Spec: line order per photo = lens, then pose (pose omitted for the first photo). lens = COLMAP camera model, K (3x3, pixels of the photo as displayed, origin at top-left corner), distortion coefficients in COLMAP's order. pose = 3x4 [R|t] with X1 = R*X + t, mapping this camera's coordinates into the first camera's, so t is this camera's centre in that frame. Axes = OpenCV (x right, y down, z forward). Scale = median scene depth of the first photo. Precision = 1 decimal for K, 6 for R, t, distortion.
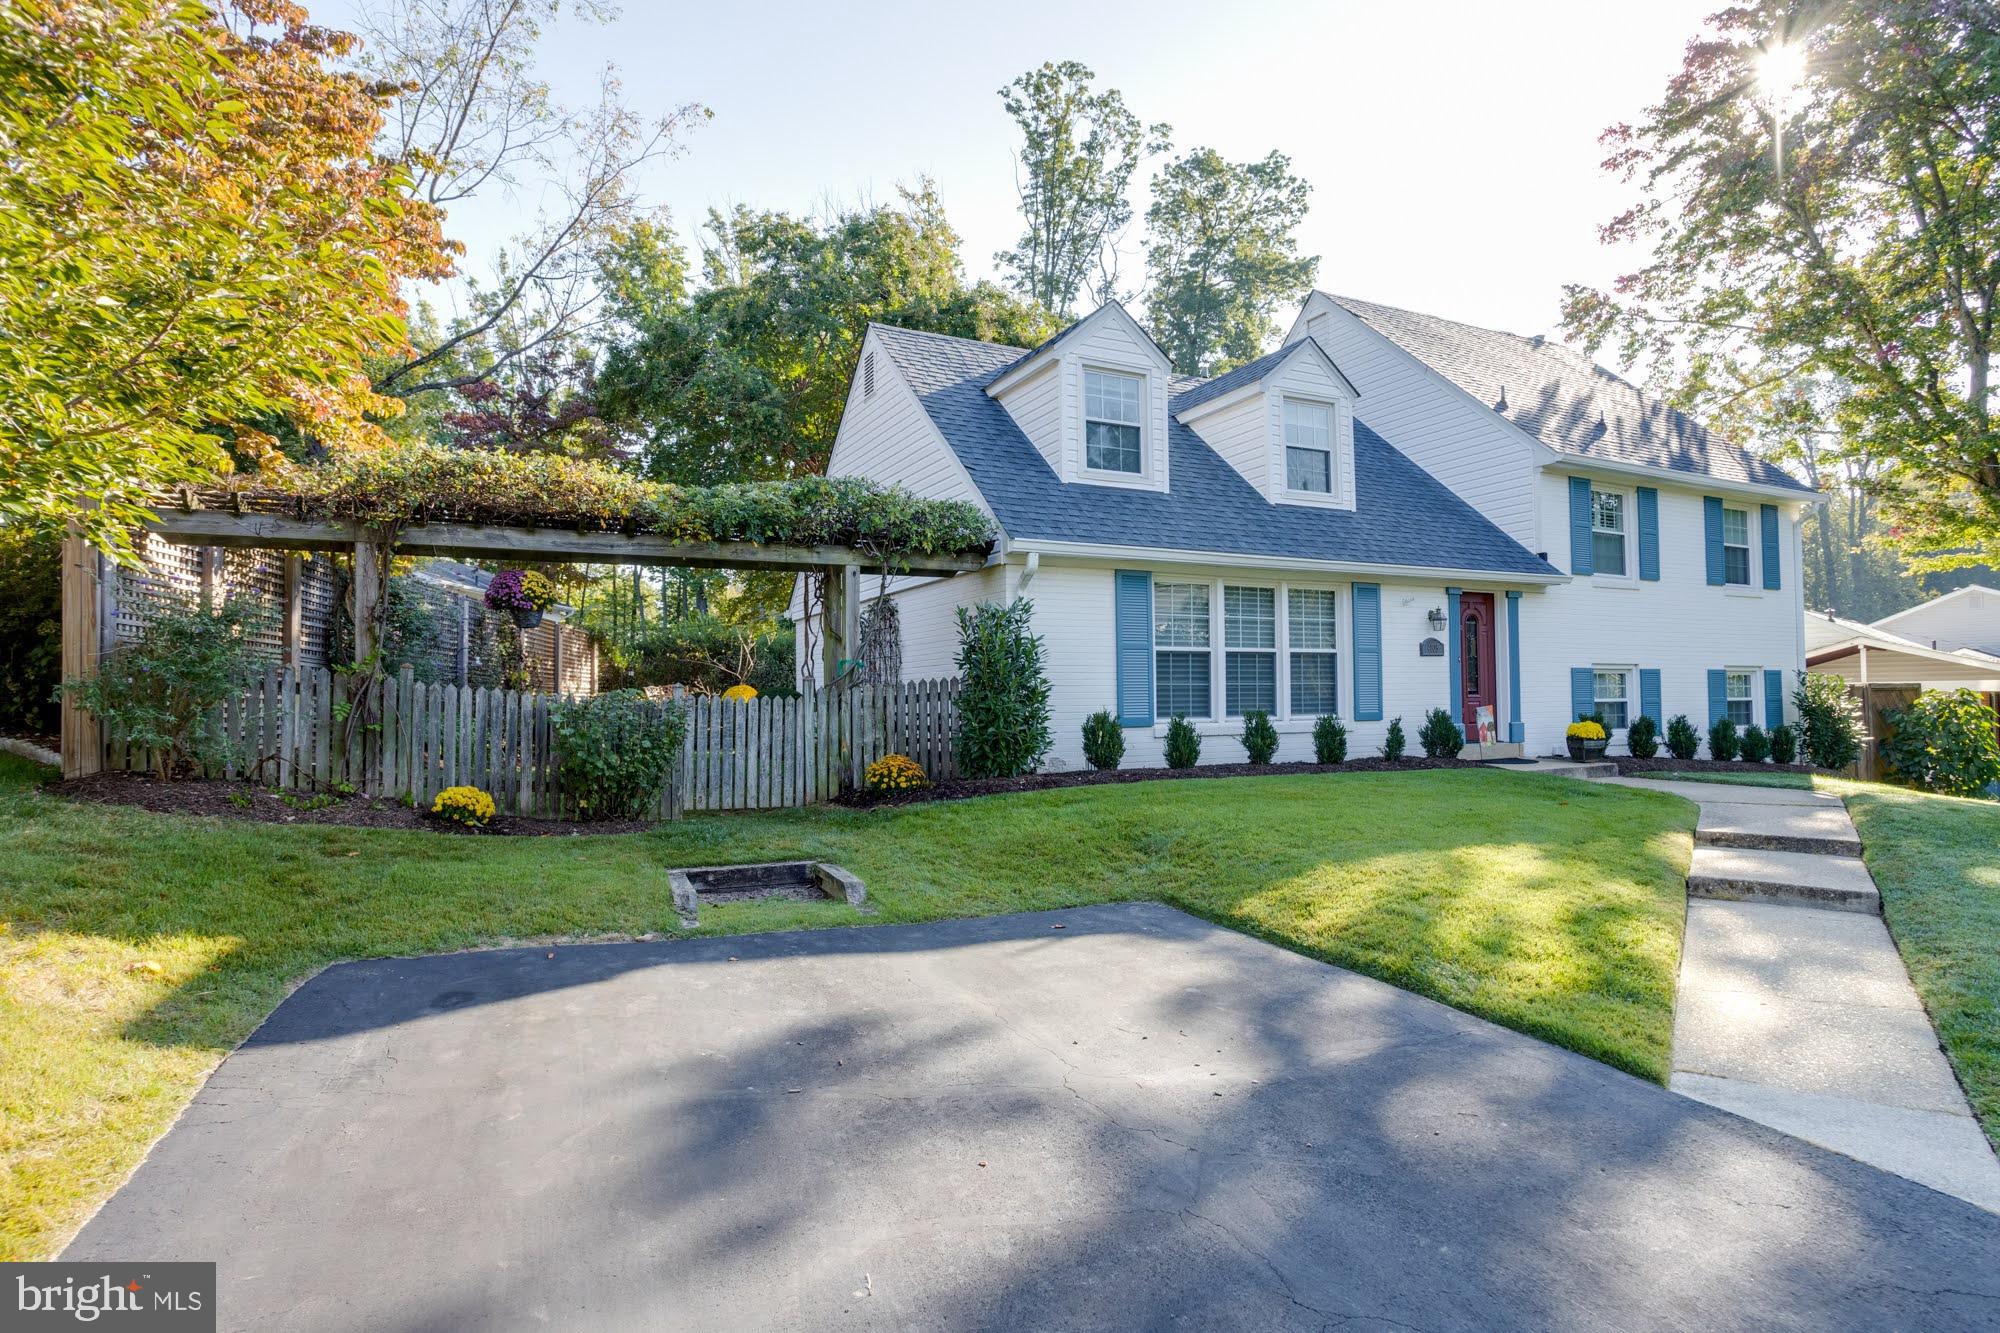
lens RADIAL K [[1006.4, 0, 1007.6], [0, 1006.4, 672.4], [0, 0, 1]] dist [-0.028843, 0.004612]
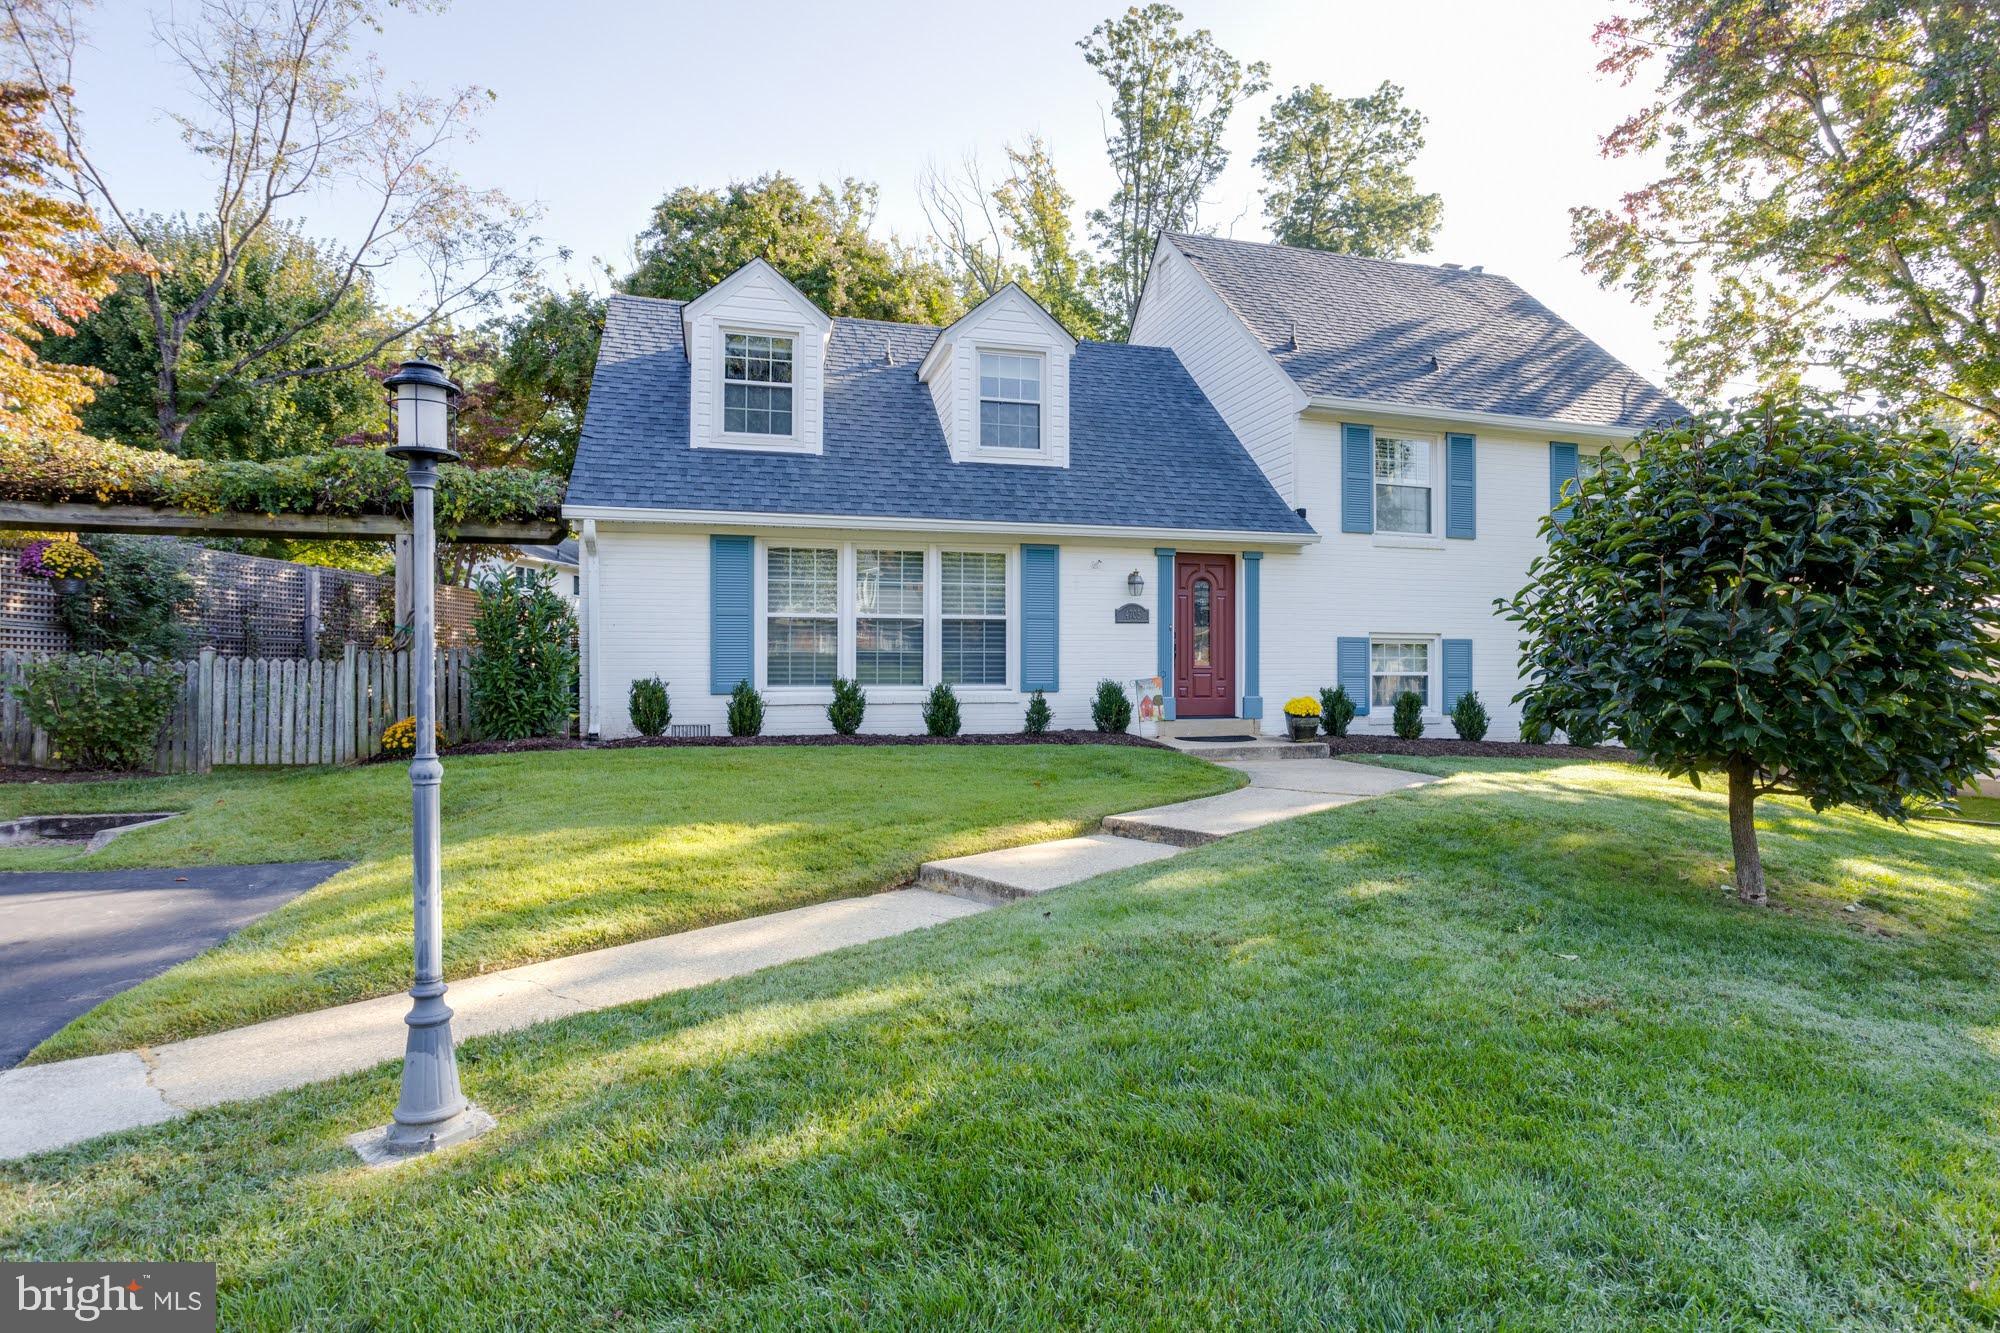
lens RADIAL K [[1014.6, 0, 1048.6], [0, 1014.6, 670.6], [0, 0, 1]] dist [-0.026234, 0.009000]
pose [[0.987349, 0.009882, -0.158253, 0.457740], [-0.005531, 0.999595, 0.027909, 0.001398], [0.158465, -0.026680, 0.987004, 0.054268]]
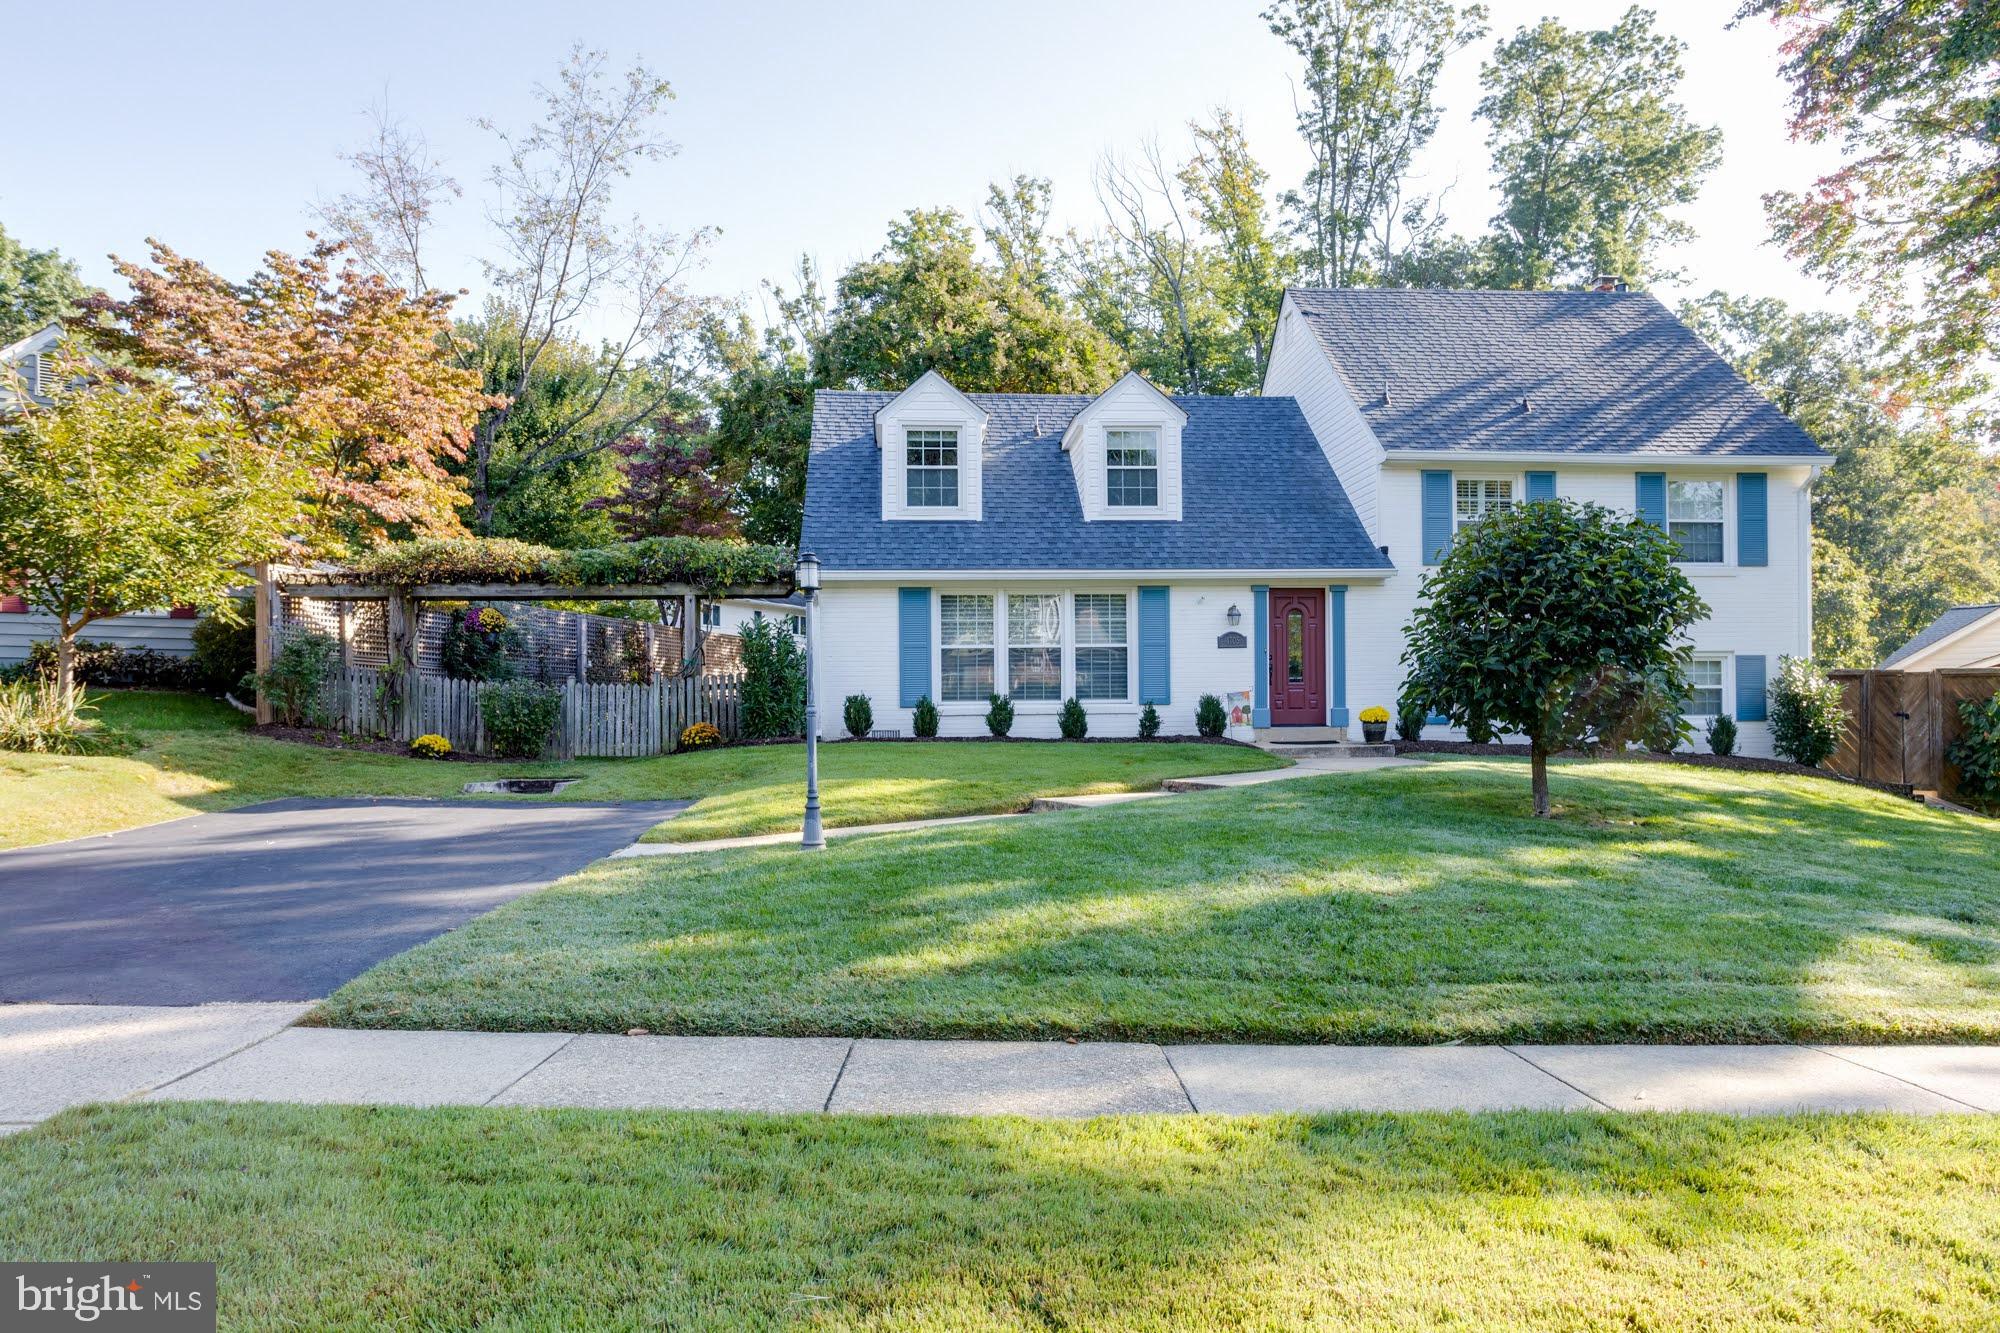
lens RADIAL K [[1205.4, 0, 1006.5], [0, 1205.4, 695.4], [0, 0, 1]] dist [-0.017050, 0.013726]
pose [[0.929956, -0.003179, -0.367657, 0.631475], [0.009978, 0.999813, 0.016595, 0.010882], [0.367535, -0.019101, 0.929813, -0.322855]]
